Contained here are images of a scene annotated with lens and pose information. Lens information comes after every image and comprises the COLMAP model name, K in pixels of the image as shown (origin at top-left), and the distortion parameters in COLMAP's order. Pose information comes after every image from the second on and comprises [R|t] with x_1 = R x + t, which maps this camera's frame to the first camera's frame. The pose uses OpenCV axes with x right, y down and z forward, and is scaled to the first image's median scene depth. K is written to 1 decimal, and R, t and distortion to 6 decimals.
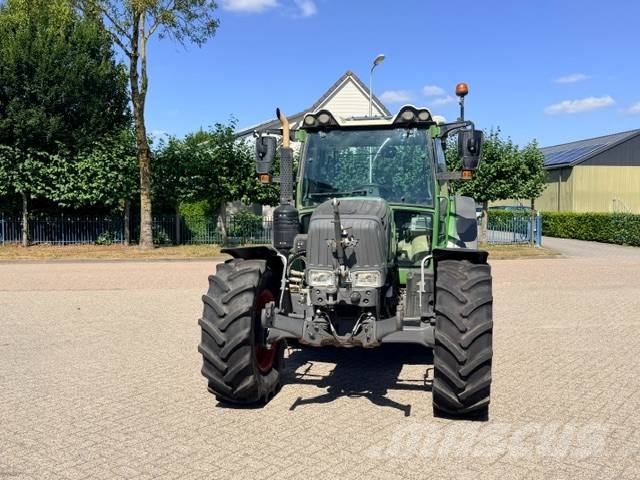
lens RADIAL K [[618.6, 0, 323.0], [0, 618.6, 245.0], [0, 0, 1]] dist [0.045275, 0.000000]
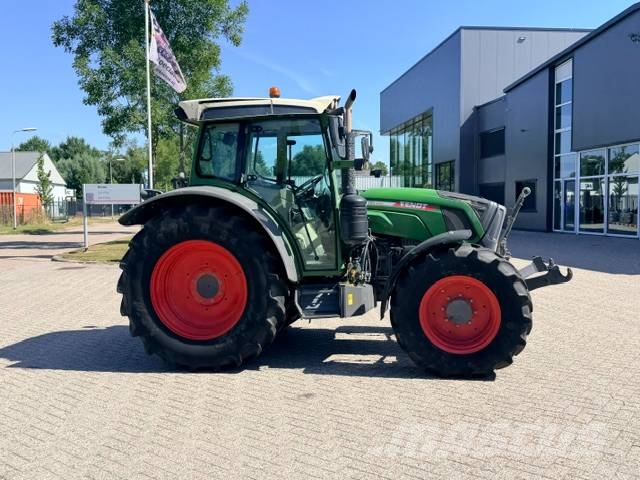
lens RADIAL K [[618.6, 0, 317.8], [0, 618.6, 242.7], [0, 0, 1]] dist [0.045275, 0.000000]
pose [[0.006607, -0.060231, 0.998163, -1.010809], [0.070924, 0.995699, 0.059613, -0.050358], [-0.997460, 0.070399, 0.010850, 1.052929]]
